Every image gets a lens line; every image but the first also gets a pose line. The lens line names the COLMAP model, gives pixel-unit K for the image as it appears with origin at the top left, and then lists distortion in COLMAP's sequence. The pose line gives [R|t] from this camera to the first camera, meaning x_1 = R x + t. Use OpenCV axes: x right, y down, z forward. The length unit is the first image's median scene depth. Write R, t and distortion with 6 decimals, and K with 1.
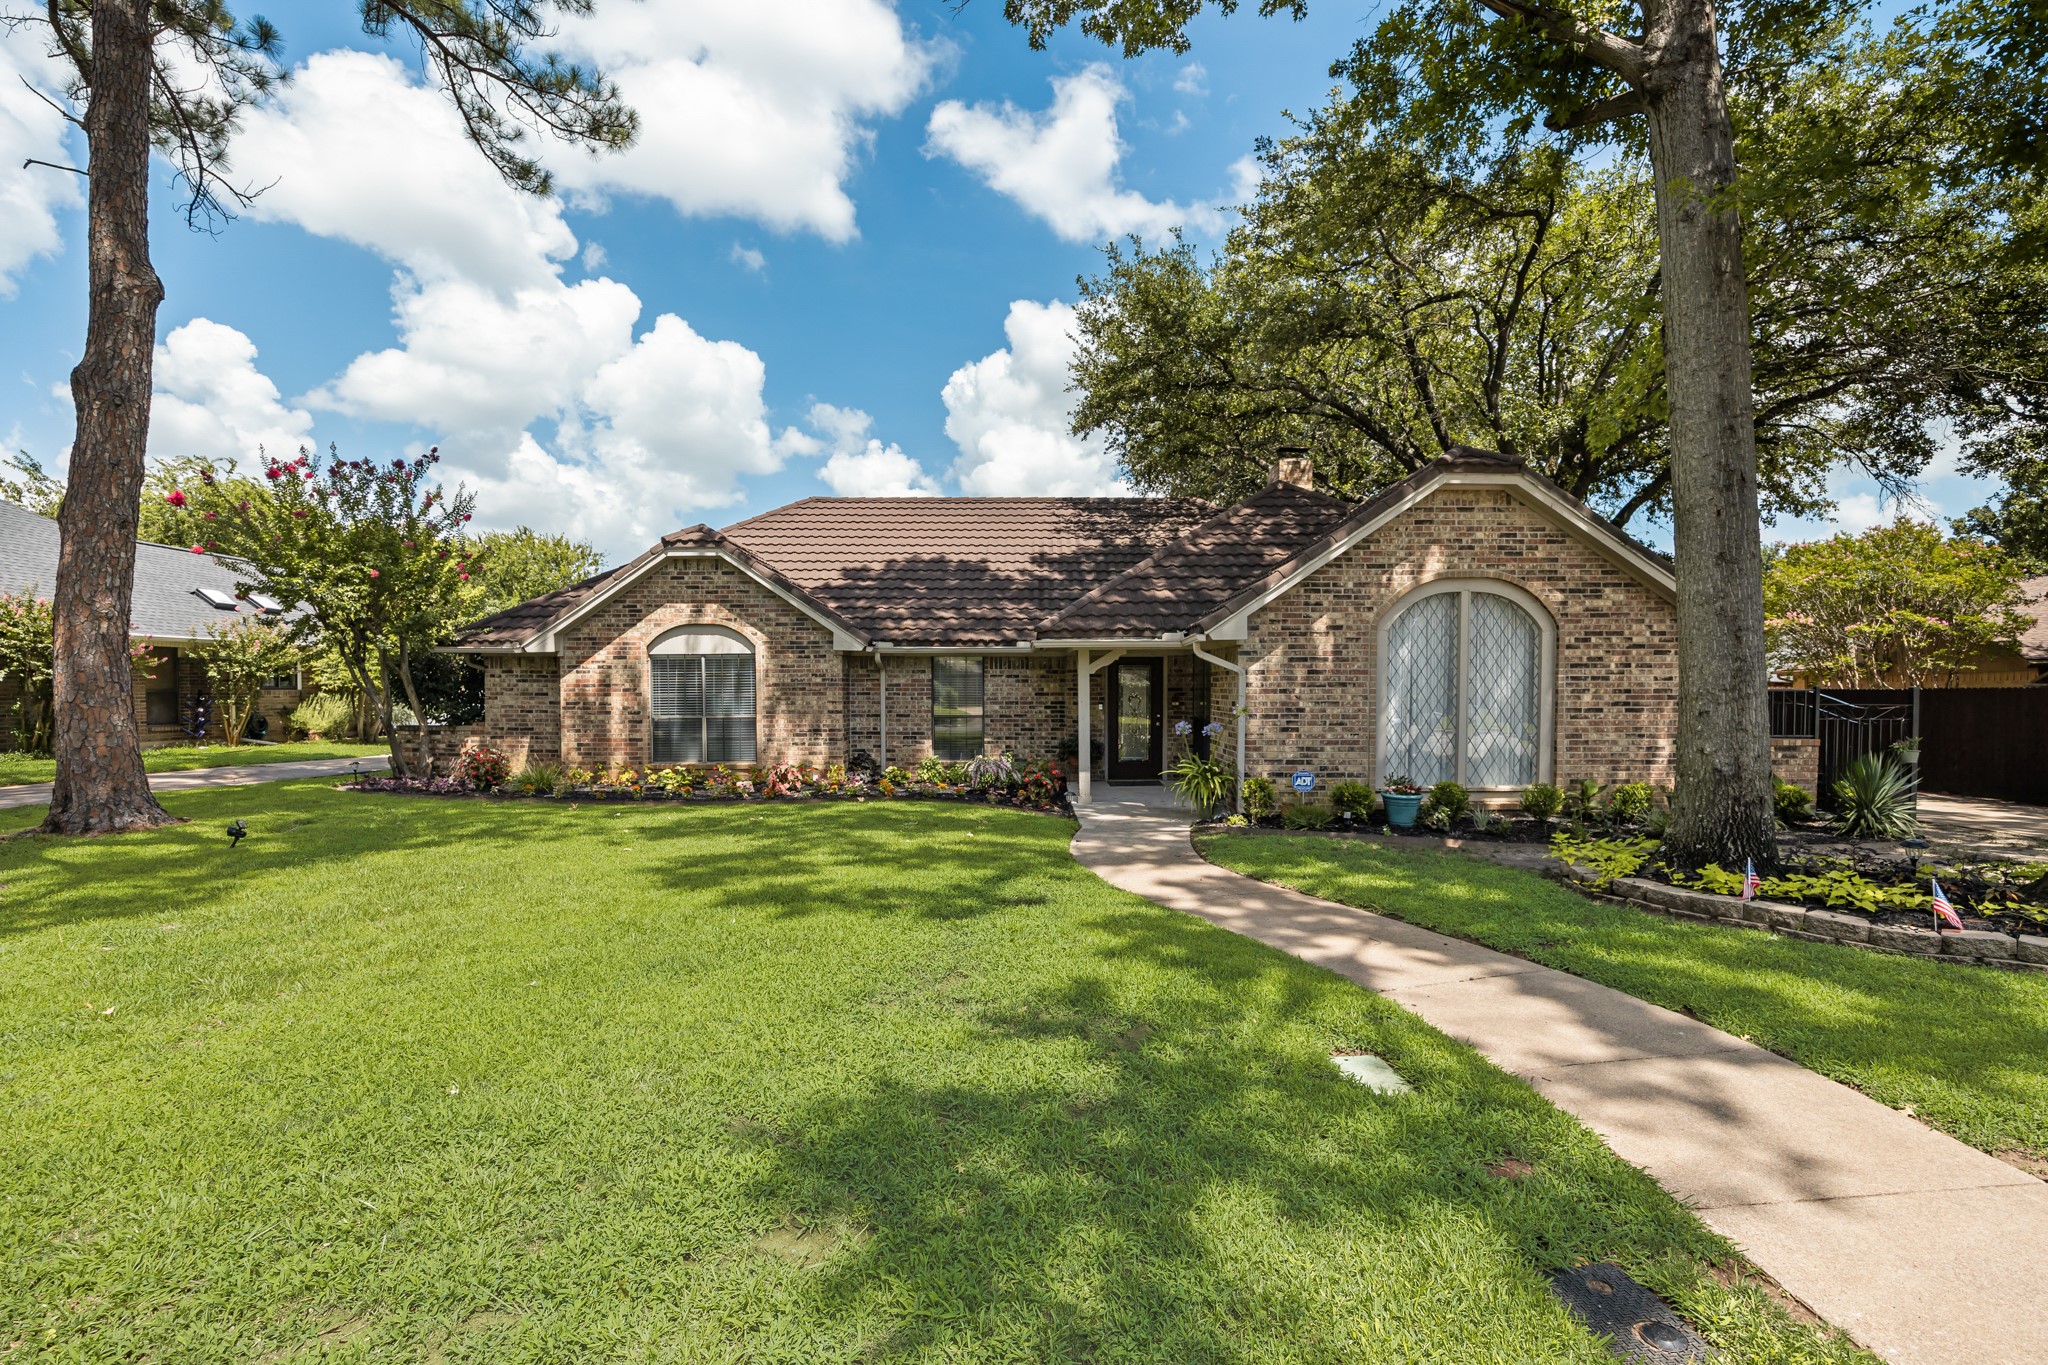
lens RADIAL K [[796.9, 0, 1024.0], [0, 796.9, 682.5], [0, 0, 1]] dist [-0.001349, 0.000057]
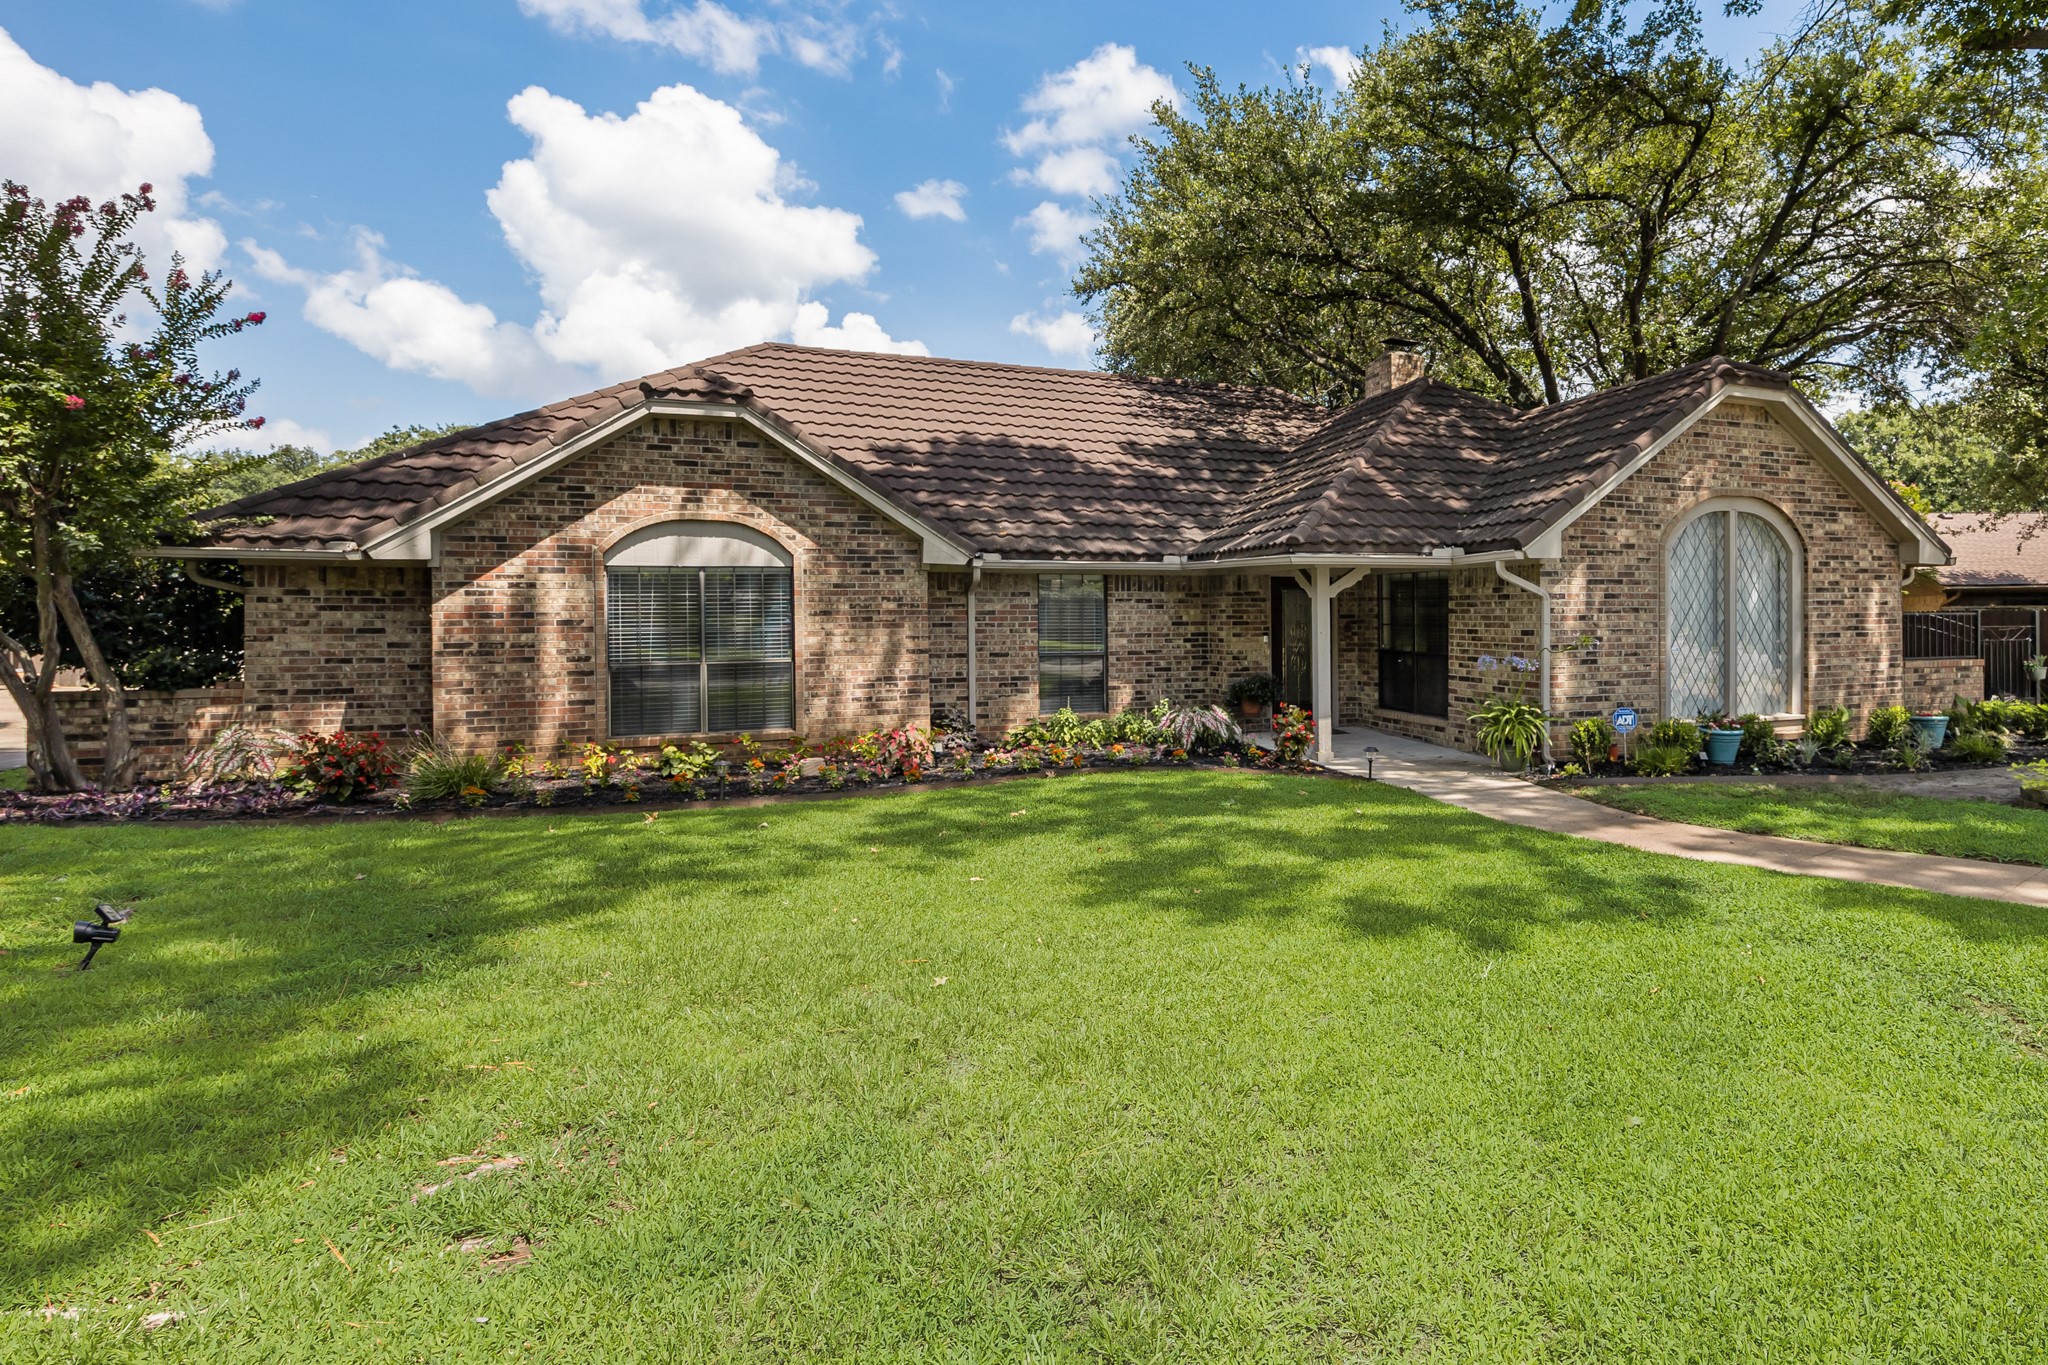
lens RADIAL K [[967.3, 0, 1024.2], [0, 967.3, 585.6], [0, 0, 1]] dist [0.000114, 0.000506]
pose [[0.930085, 0.005103, 0.367308, -0.462881], [0.002552, 0.999790, -0.020351, -0.003316], [-0.367334, 0.019866, 0.929877, 0.175192]]
